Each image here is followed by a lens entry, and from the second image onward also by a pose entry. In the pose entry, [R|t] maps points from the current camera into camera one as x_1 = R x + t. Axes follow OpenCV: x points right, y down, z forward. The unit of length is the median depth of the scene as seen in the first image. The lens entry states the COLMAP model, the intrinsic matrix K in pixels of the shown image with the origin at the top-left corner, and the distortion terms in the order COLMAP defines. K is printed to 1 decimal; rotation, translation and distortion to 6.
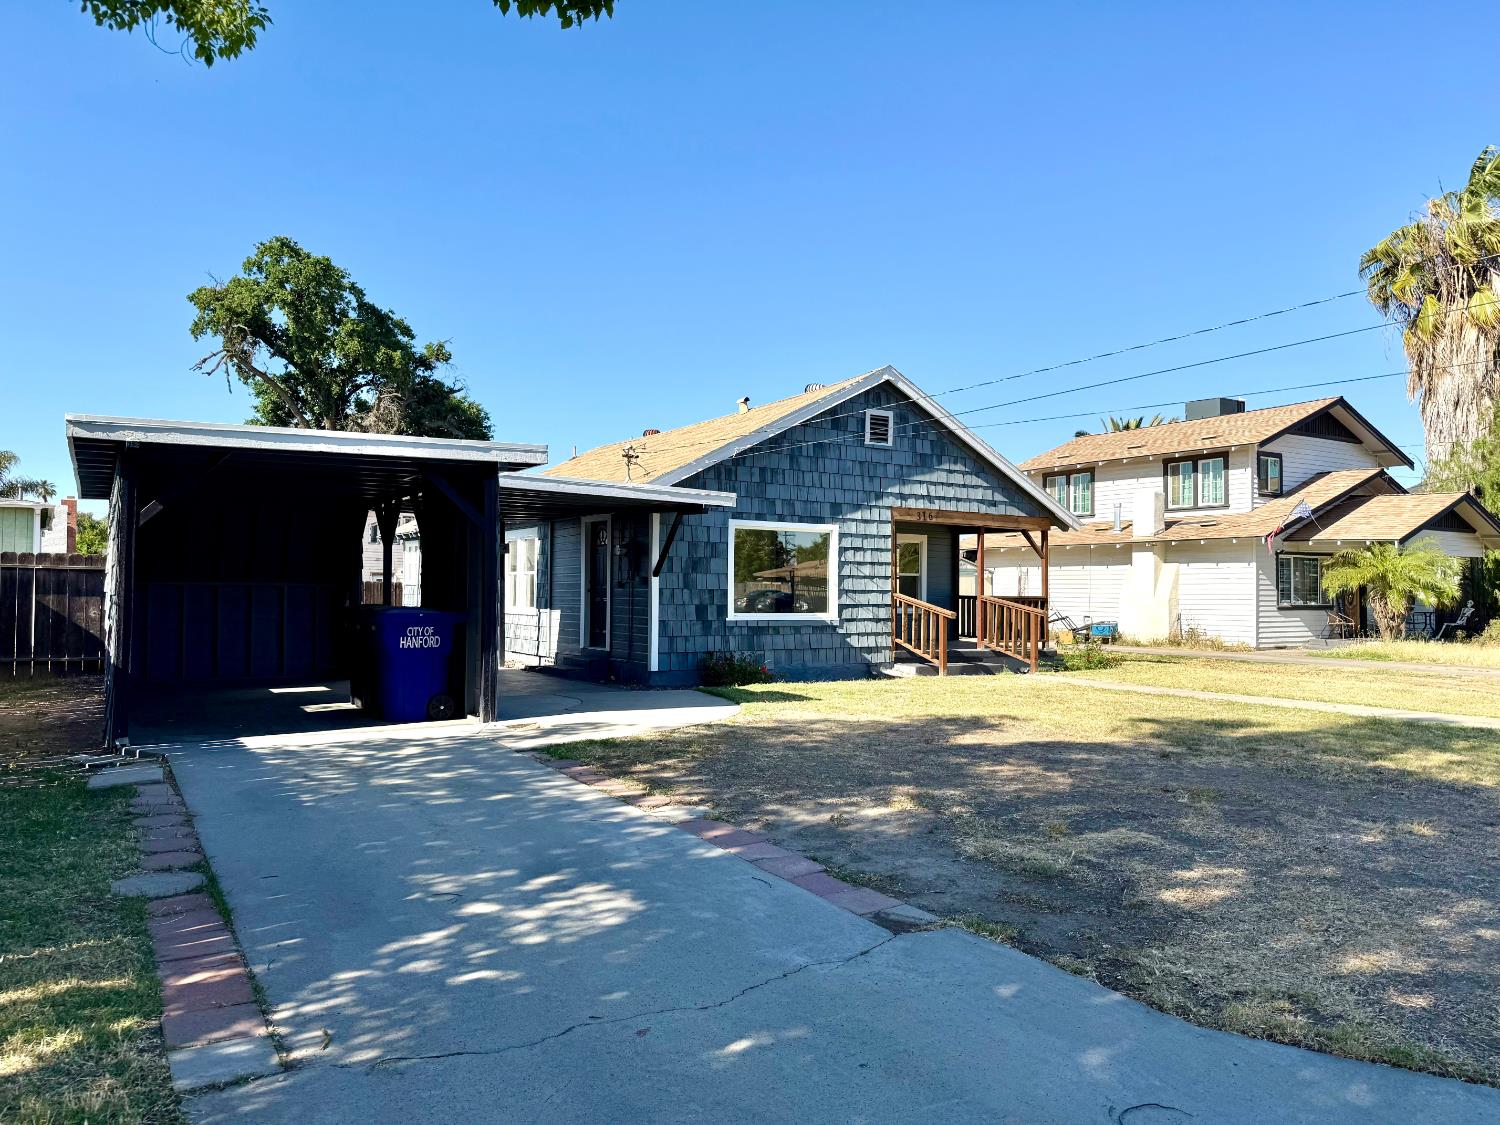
lens RADIAL K [[1004.3, 0, 744.4], [0, 1004.3, 565.5], [0, 0, 1]] dist [-0.023746, -0.017356]
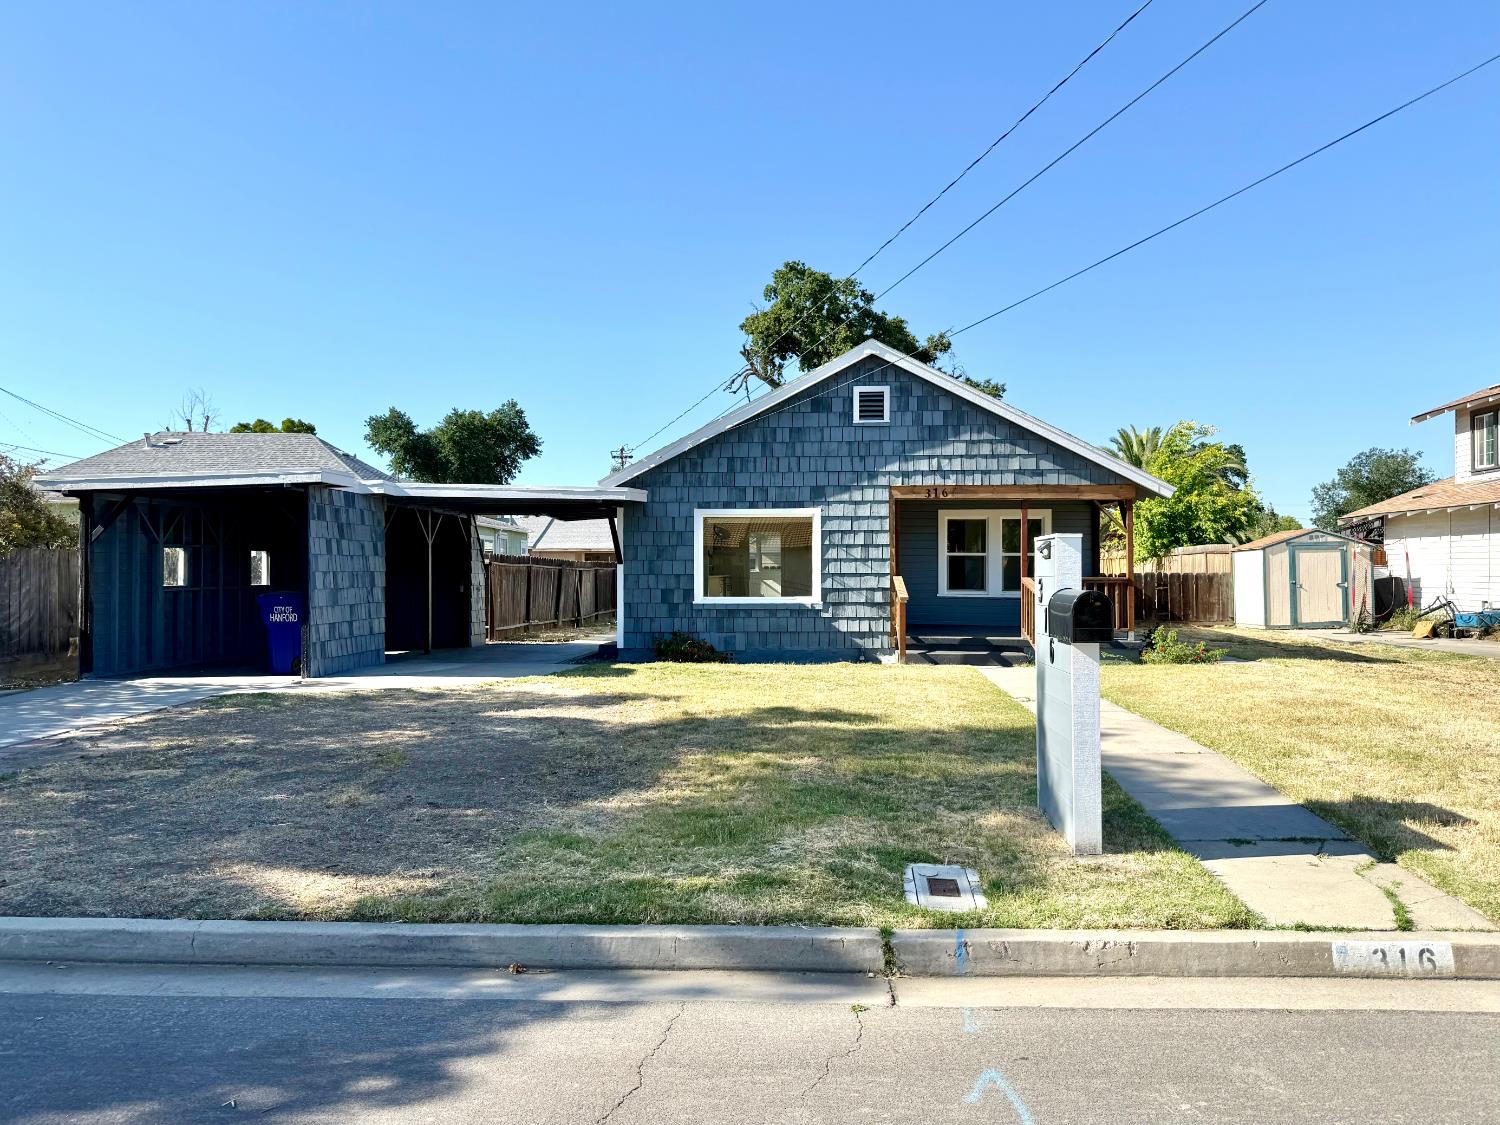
lens RADIAL K [[1004.3, 0, 773.1], [0, 1004.3, 565.9], [0, 0, 1]] dist [-0.023746, -0.017356]
pose [[0.822330, -0.013782, -0.568844, 0.609138], [0.025543, 0.999593, 0.012707, 0.002809], [0.568437, -0.024979, 0.822348, 0.153840]]
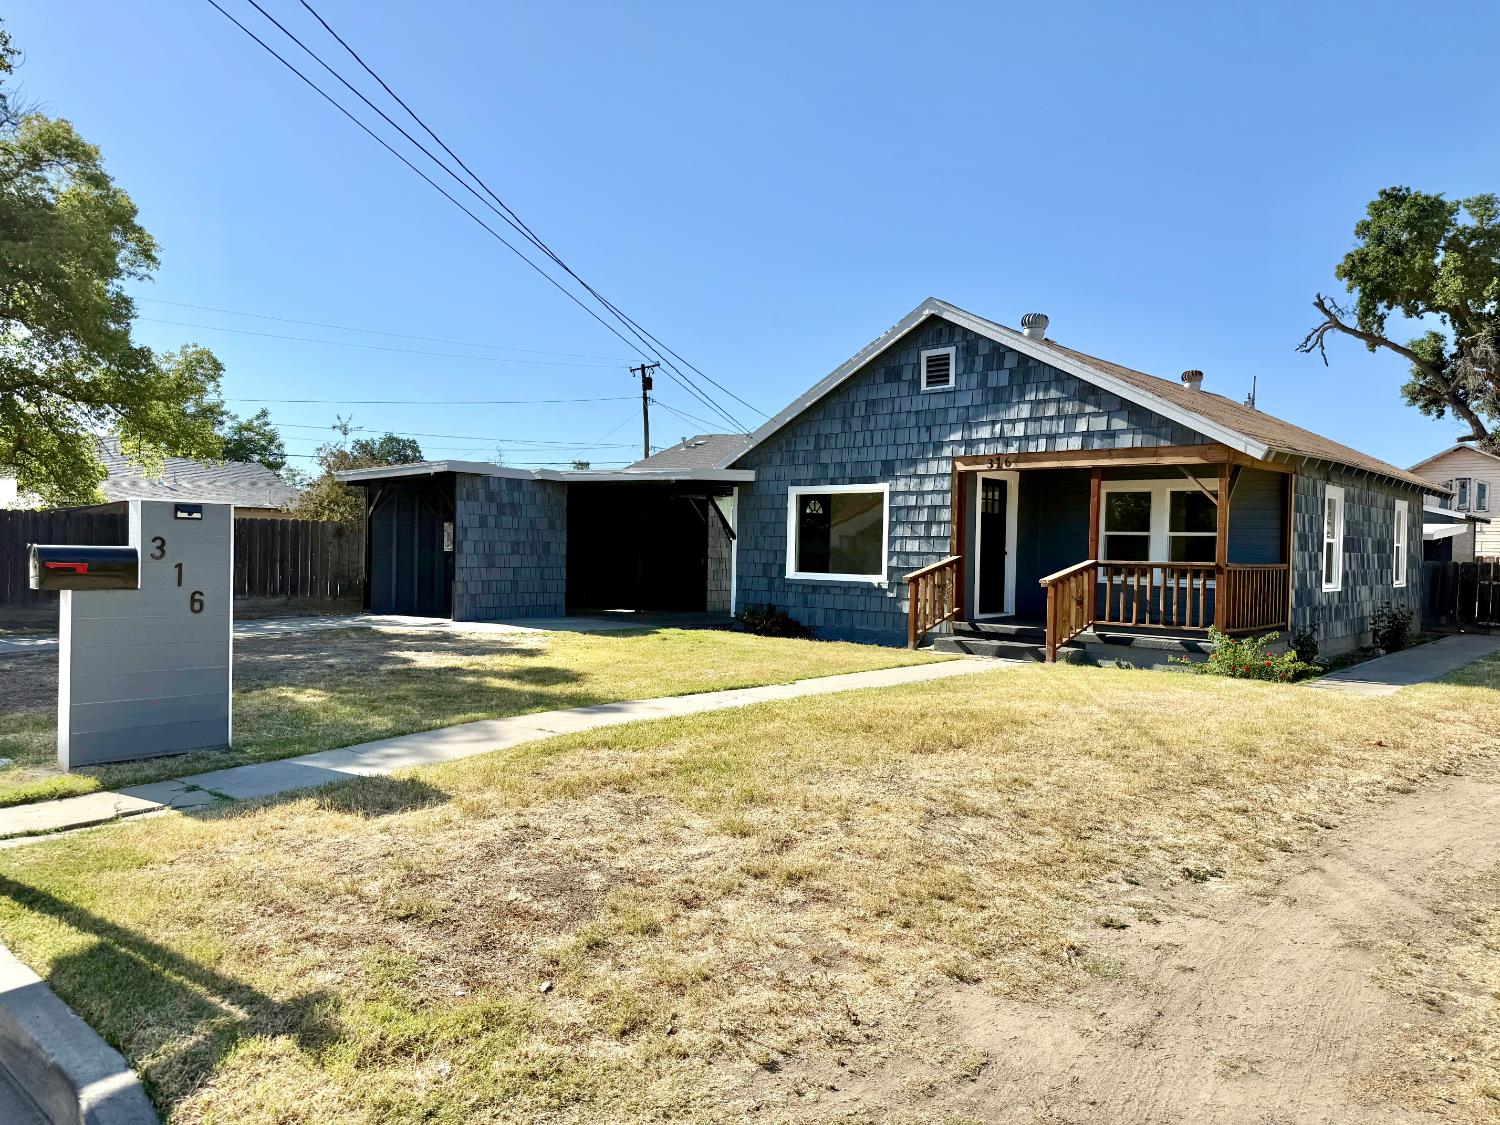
lens RADIAL K [[1004.3, 0, 757.9], [0, 1004.3, 579.0], [0, 0, 1]] dist [-0.023746, -0.017356]
pose [[0.291394, 0.023686, -0.956310, 0.950661], [0.008116, 0.999596, 0.027231, 0.022931], [0.956569, -0.015697, 0.291084, 0.595193]]
